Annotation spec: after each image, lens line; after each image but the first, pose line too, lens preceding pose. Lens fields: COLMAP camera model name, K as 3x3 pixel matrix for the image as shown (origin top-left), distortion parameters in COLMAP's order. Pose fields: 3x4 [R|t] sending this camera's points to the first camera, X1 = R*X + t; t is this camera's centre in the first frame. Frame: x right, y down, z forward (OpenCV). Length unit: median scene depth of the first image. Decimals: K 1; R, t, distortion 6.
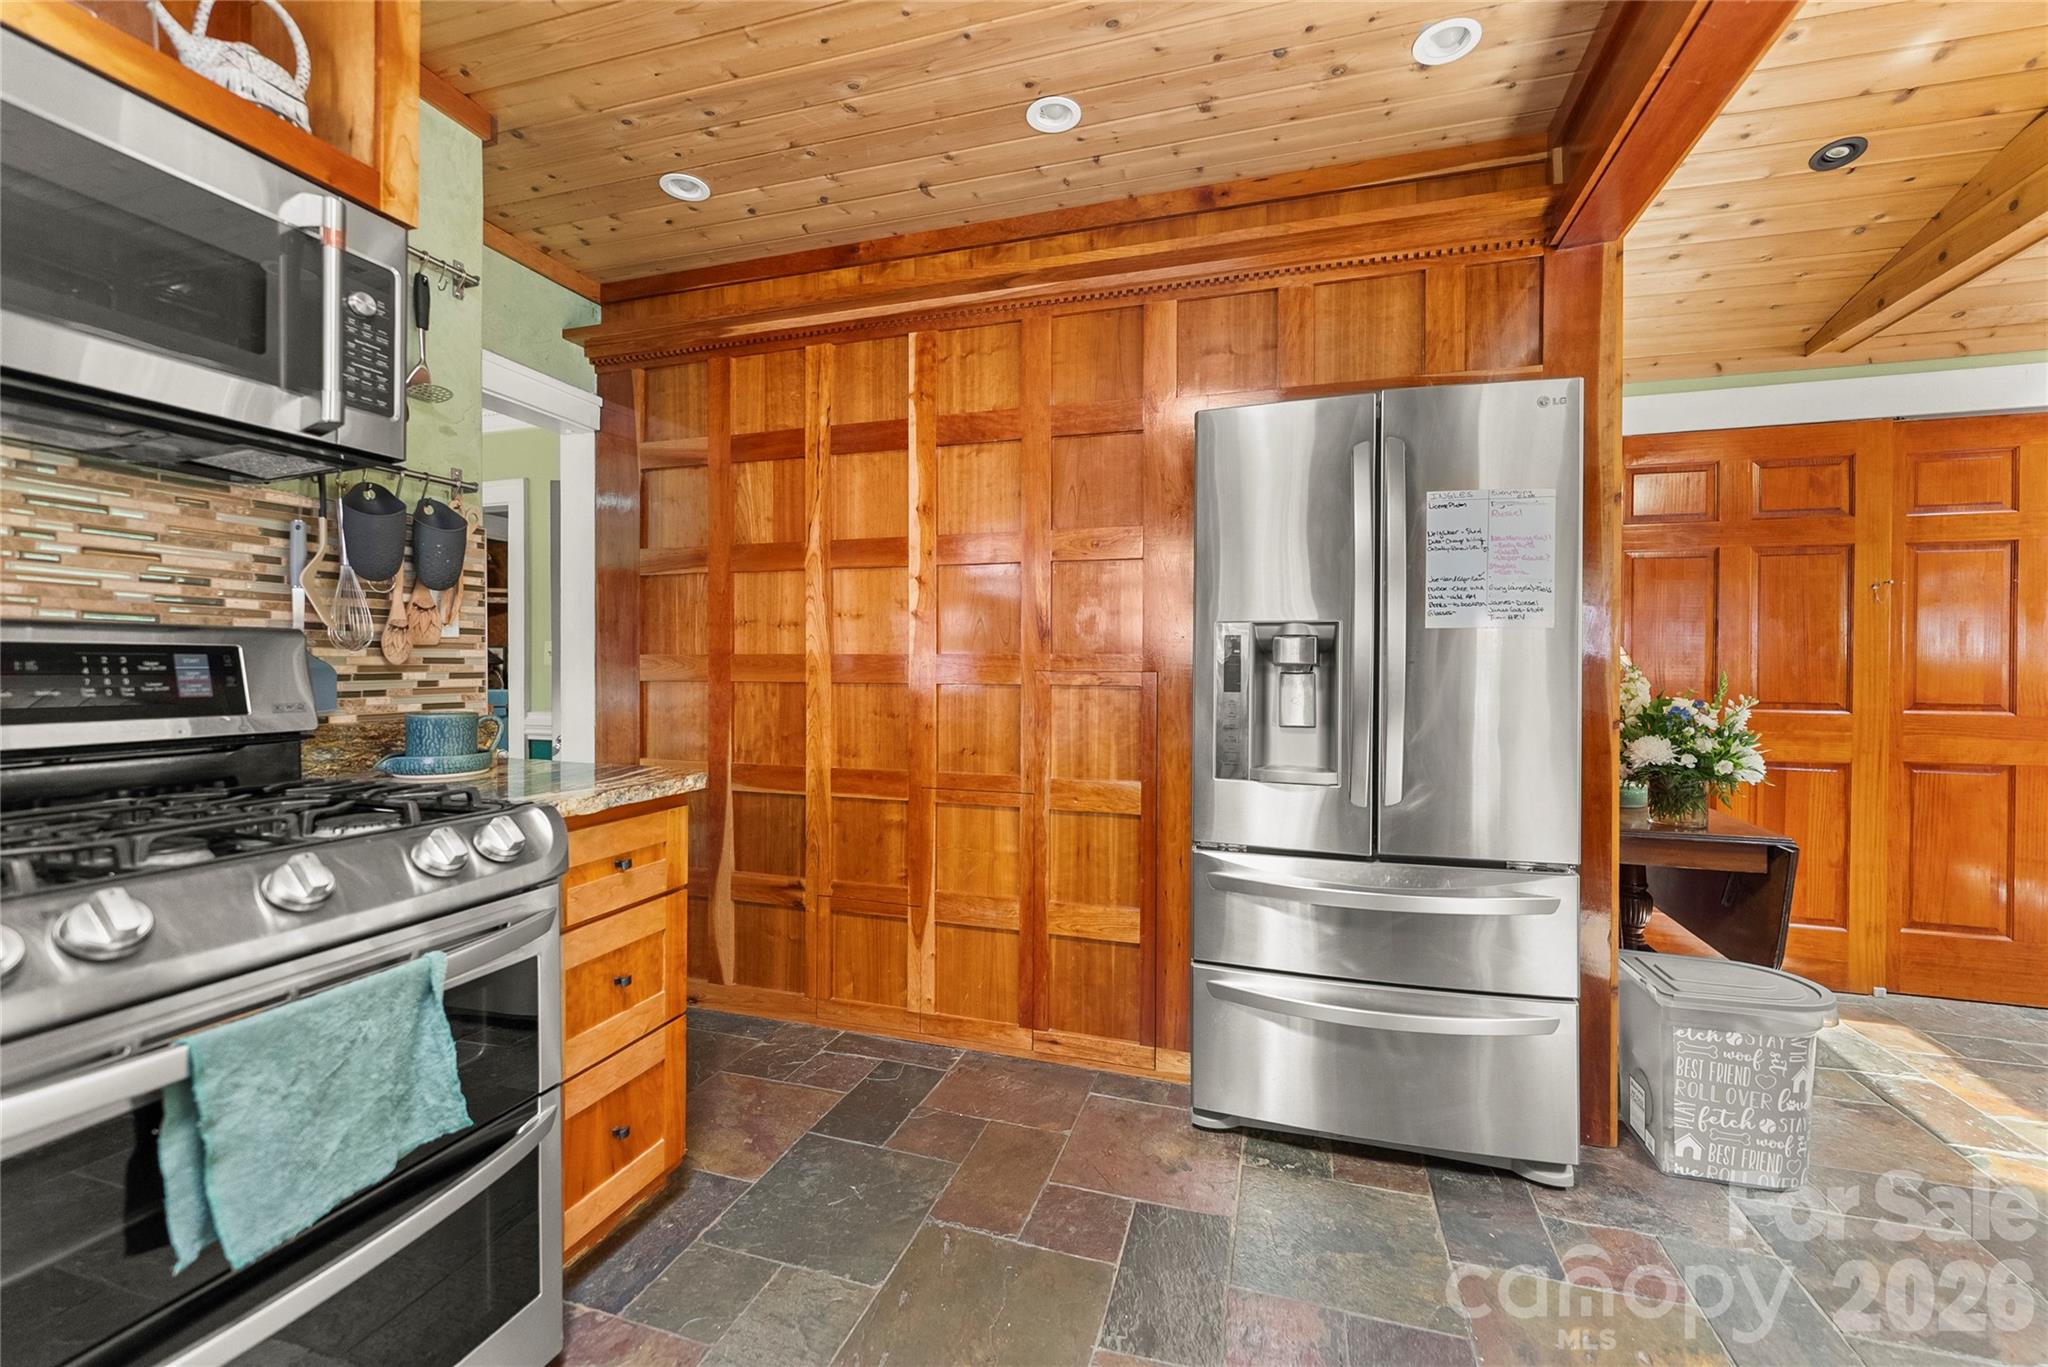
lens RADIAL K [[835.9, 0, 1017.2], [0, 835.9, 671.6], [0, 0, 1]] dist [-0.001064, -0.000628]
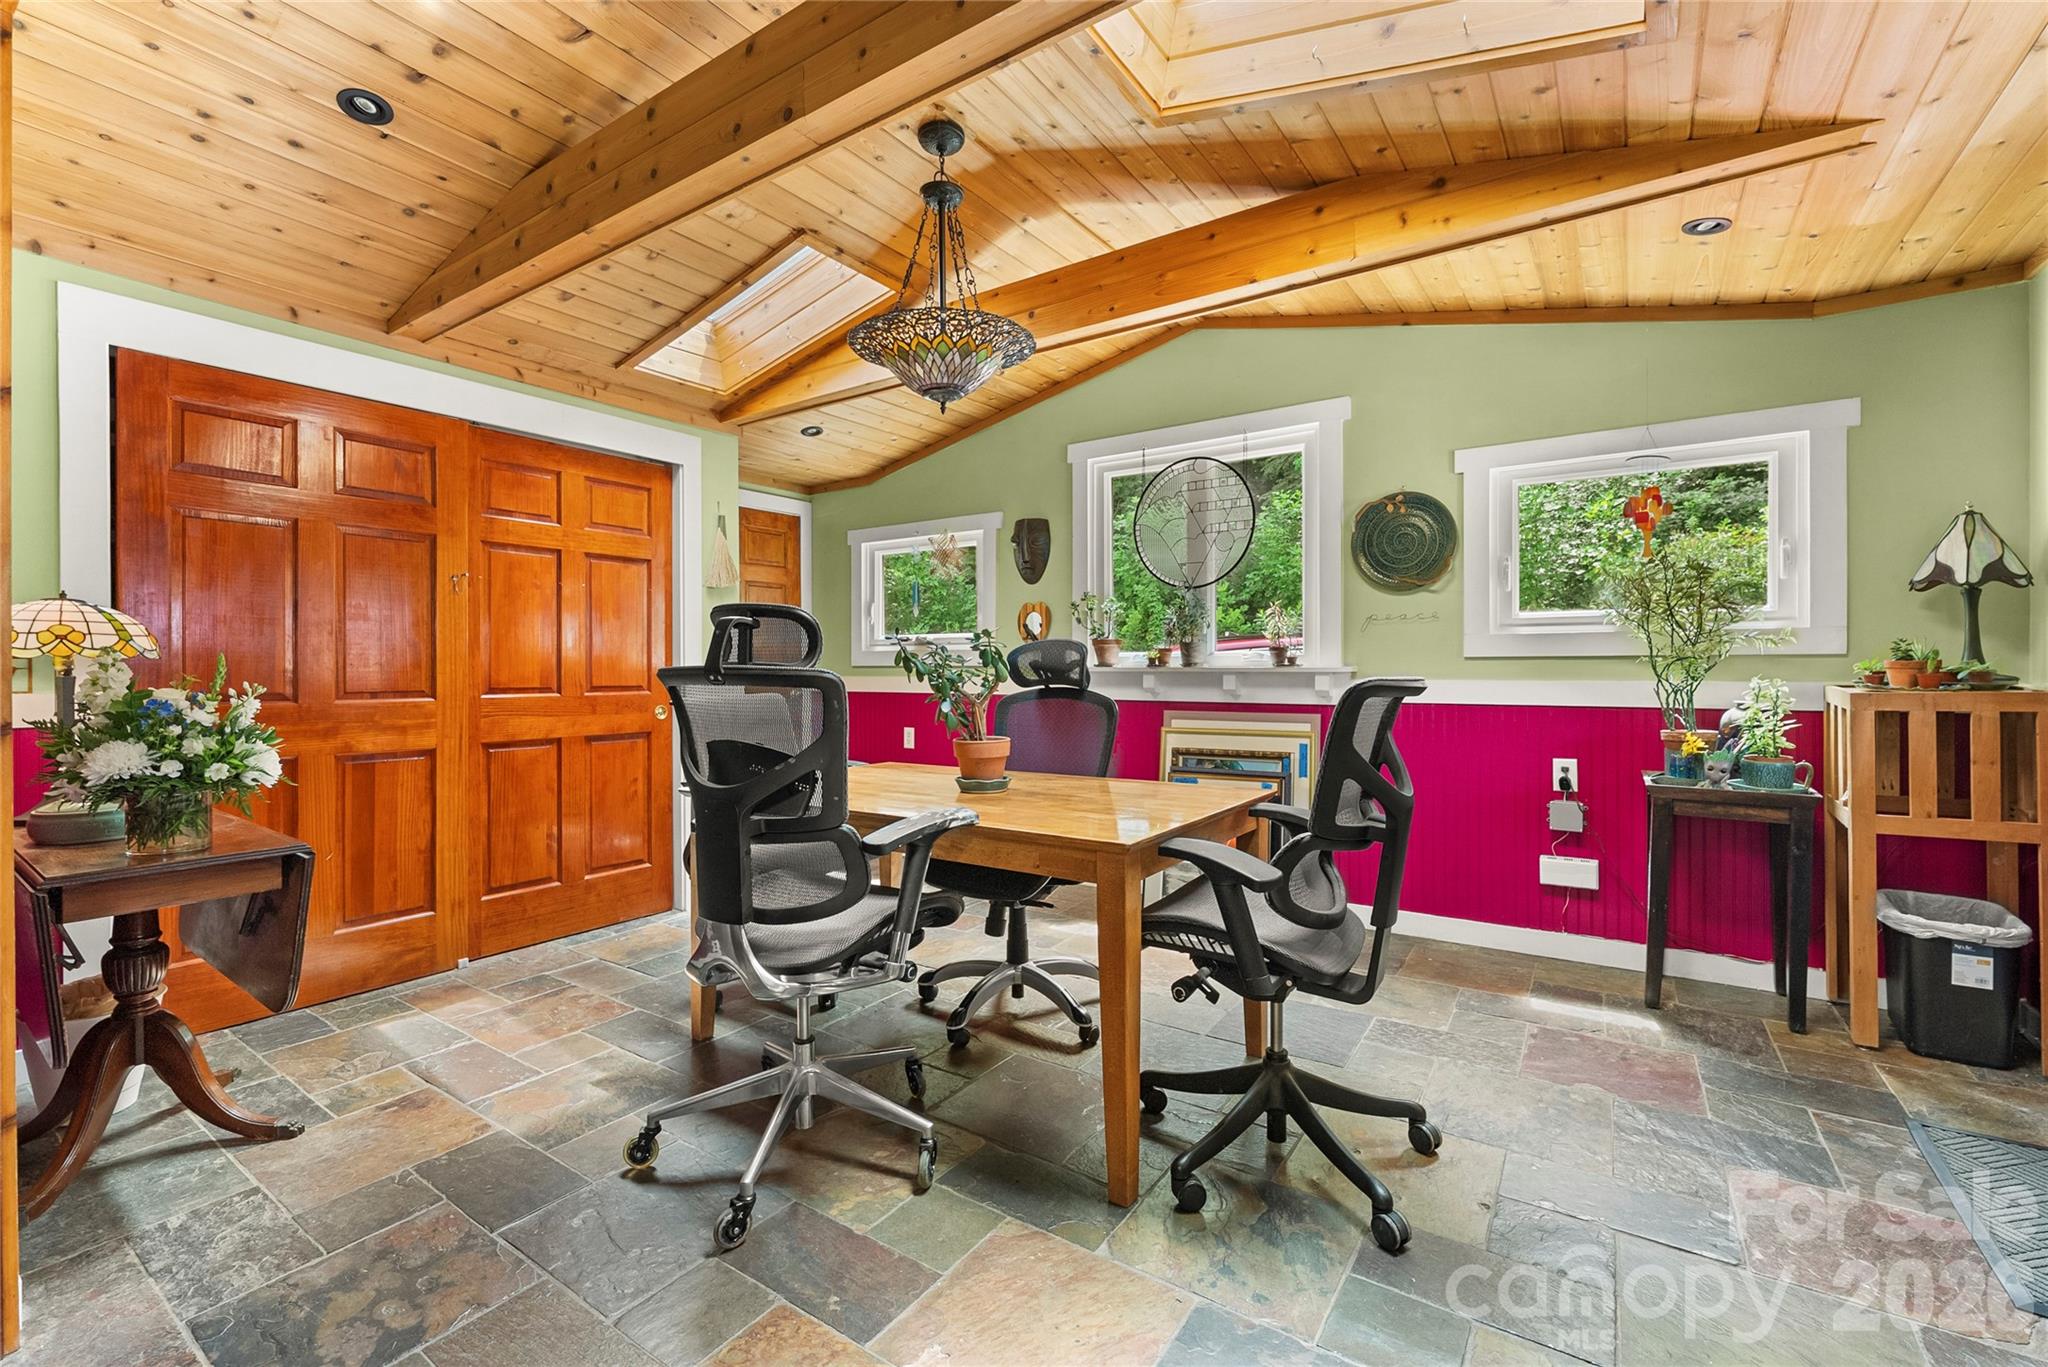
lens RADIAL K [[870.4, 0, 1024.0], [0, 870.4, 683.5], [0, 0, 1]] dist [-0.016775, 0.000022]
pose [[0.282868, -0.024152, 0.958855, 0.193029], [0.007509, 0.999708, 0.022966, 0.011005], [-0.959130, 0.000704, 0.282967, 0.009614]]
